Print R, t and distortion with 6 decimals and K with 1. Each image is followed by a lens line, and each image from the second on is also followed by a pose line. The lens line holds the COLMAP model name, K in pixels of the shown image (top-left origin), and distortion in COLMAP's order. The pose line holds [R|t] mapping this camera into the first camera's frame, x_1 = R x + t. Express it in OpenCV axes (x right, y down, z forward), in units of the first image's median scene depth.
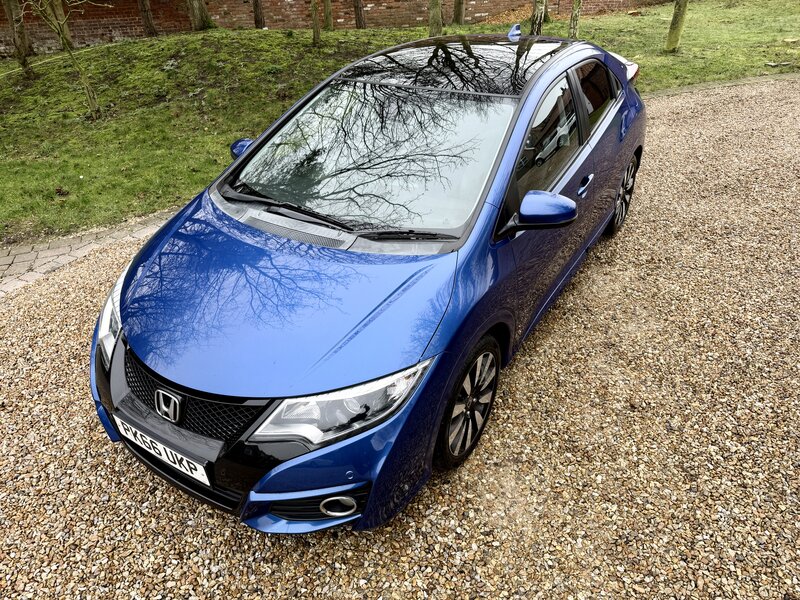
lens RADIAL K [[566.8, 0, 401.2], [0, 566.8, 304.1], [0, 0, 1]] dist [0.055051, -0.068352]
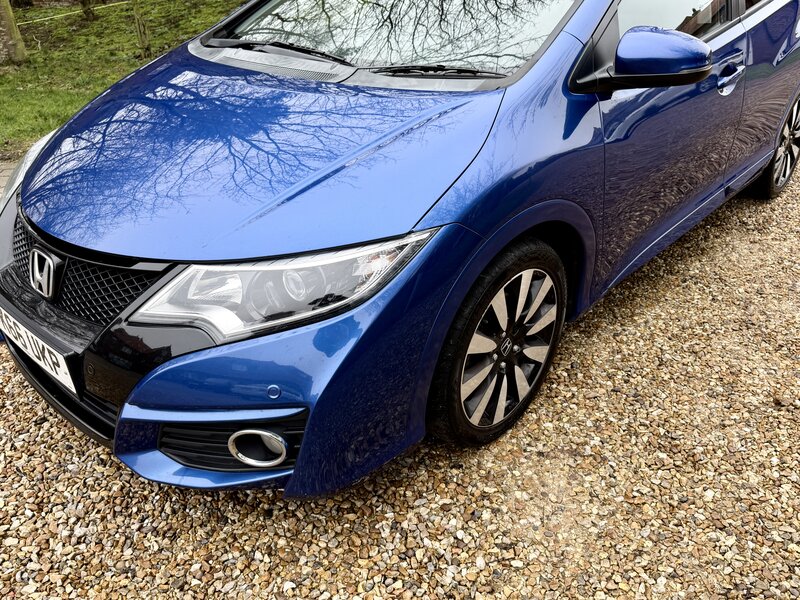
lens RADIAL K [[664.4, 0, 400.7], [0, 664.4, 303.7], [0, 0, 1]] dist [0.058826, -0.078729]
pose [[0.983900, 0.102212, -0.146608, 0.114304], [-0.111333, 0.992238, -0.055395, 0.189422], [0.139808, 0.070825, 0.987642, 0.251706]]
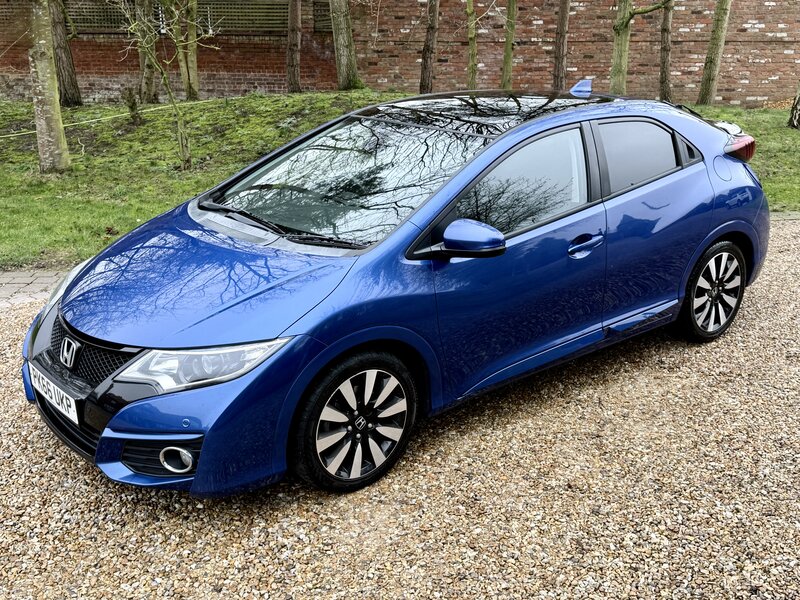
lens RADIAL K [[898.6, 0, 402.7], [0, 898.6, 301.3], [0, 0, 1]] dist [0.184549, -0.397304]
pose [[0.950125, 0.128122, -0.284335, 0.619812], [-0.193033, 0.957682, -0.213501, 0.301728], [0.244948, 0.257739, 0.934650, -0.459646]]
